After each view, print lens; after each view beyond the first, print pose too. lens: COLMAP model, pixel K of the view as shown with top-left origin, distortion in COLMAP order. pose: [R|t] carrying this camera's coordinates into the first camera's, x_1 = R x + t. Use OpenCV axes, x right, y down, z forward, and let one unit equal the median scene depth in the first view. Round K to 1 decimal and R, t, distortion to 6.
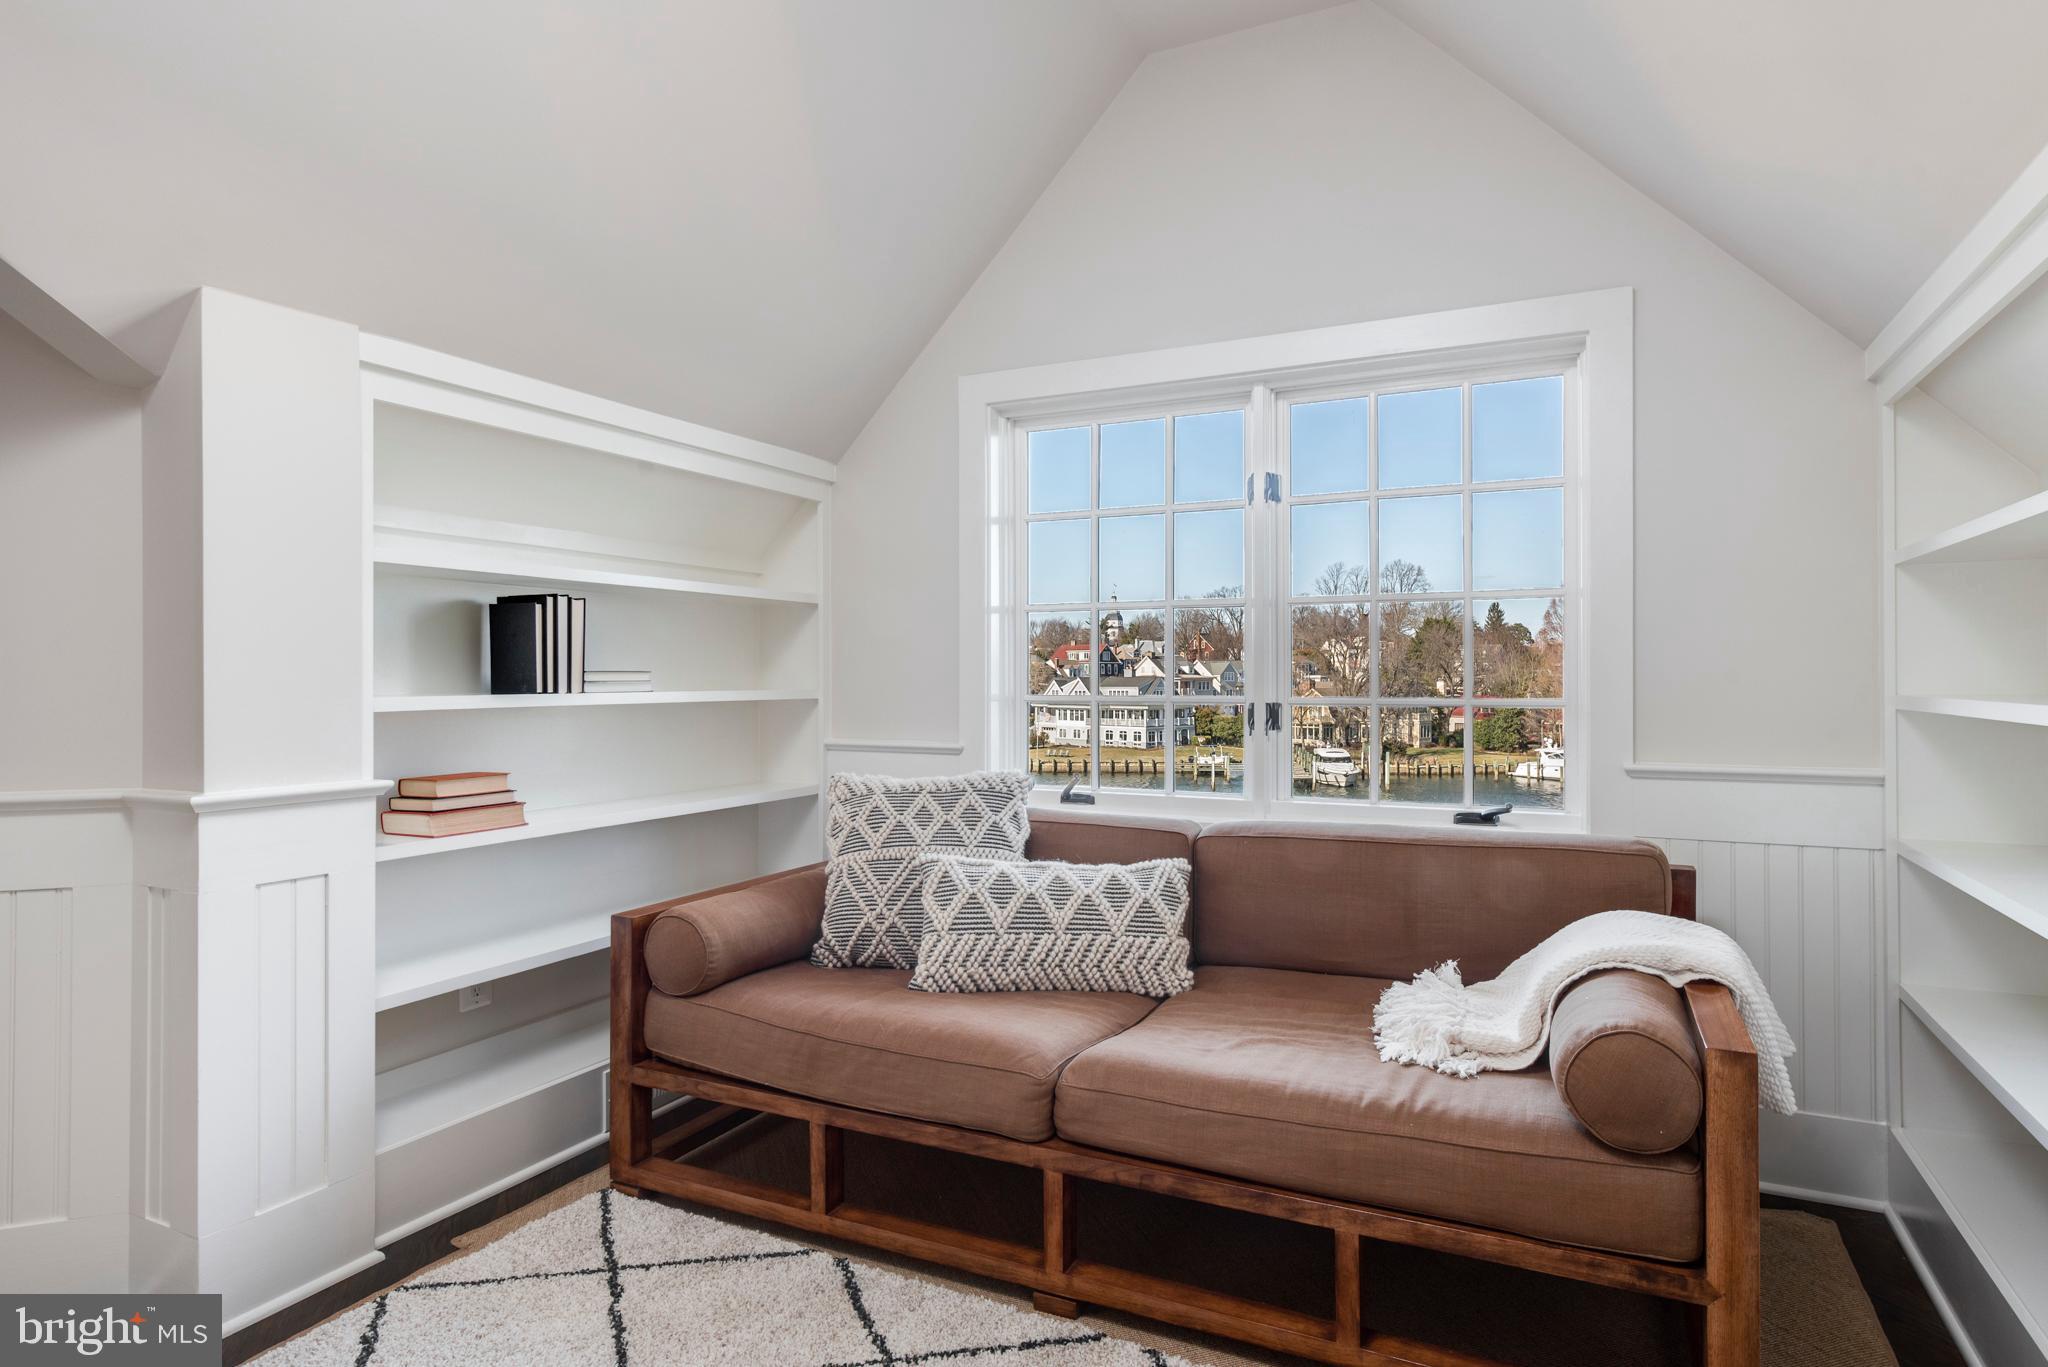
lens RADIAL K [[1122.2, 0, 1024.0], [0, 1122.2, 683.5], [0, 0, 1]] dist [0.043707, 0.000015]
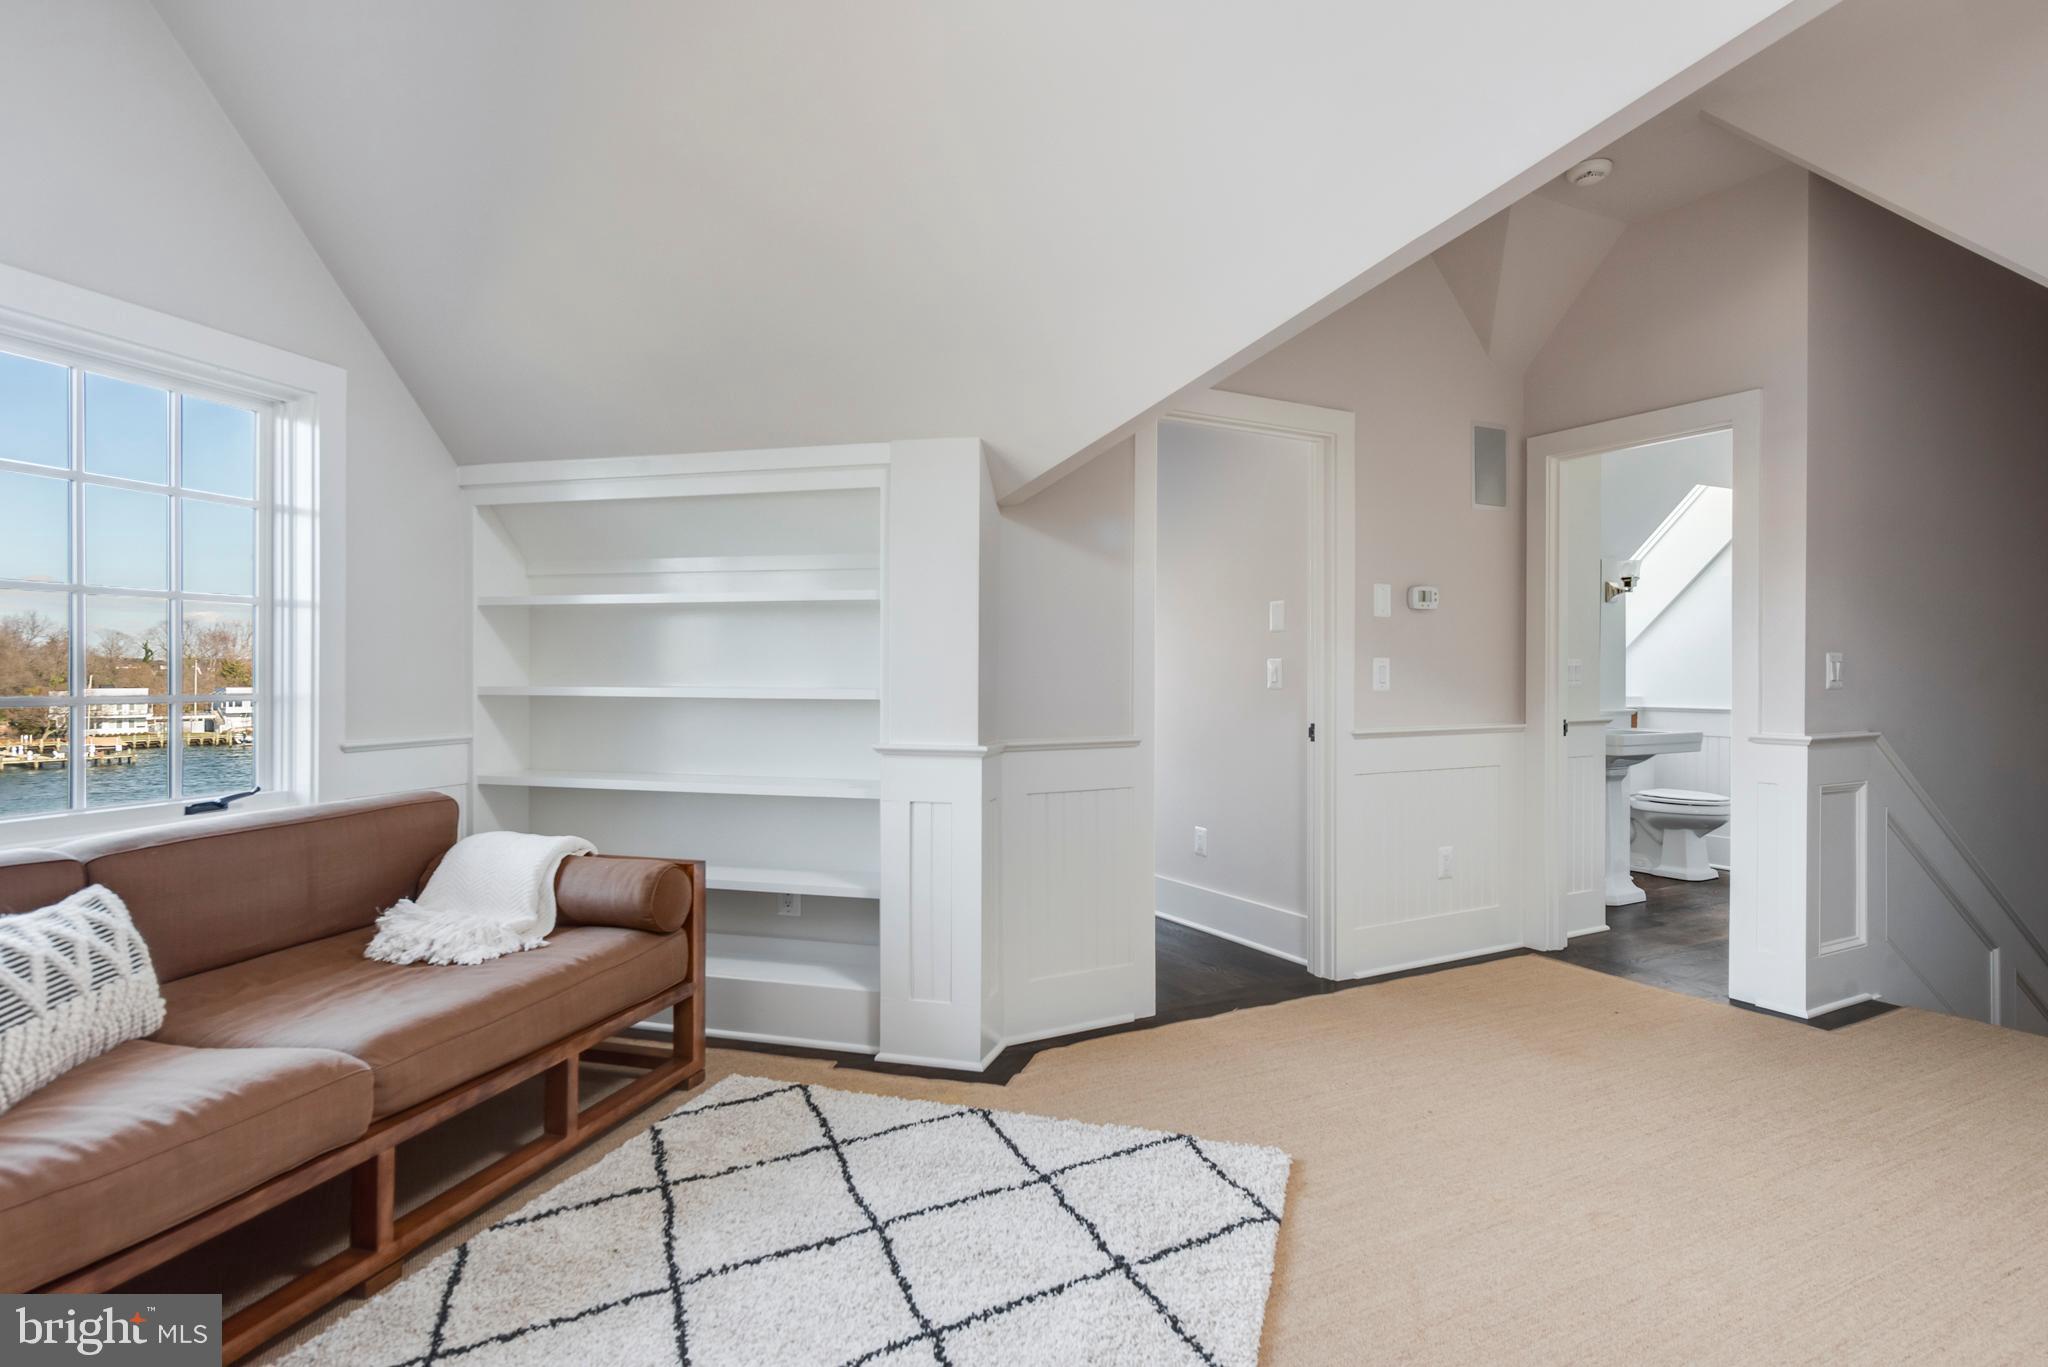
lens RADIAL K [[1139.7, 0, 1024.0], [0, 1139.7, 683.5], [0, 0, 1]] dist [0.001162, 0.000248]
pose [[-0.177921, -0.003276, 0.984039, -1.081880], [0.004459, 0.999982, 0.004135, 0.003518], [-0.984035, 0.005124, -0.177903, 0.602630]]
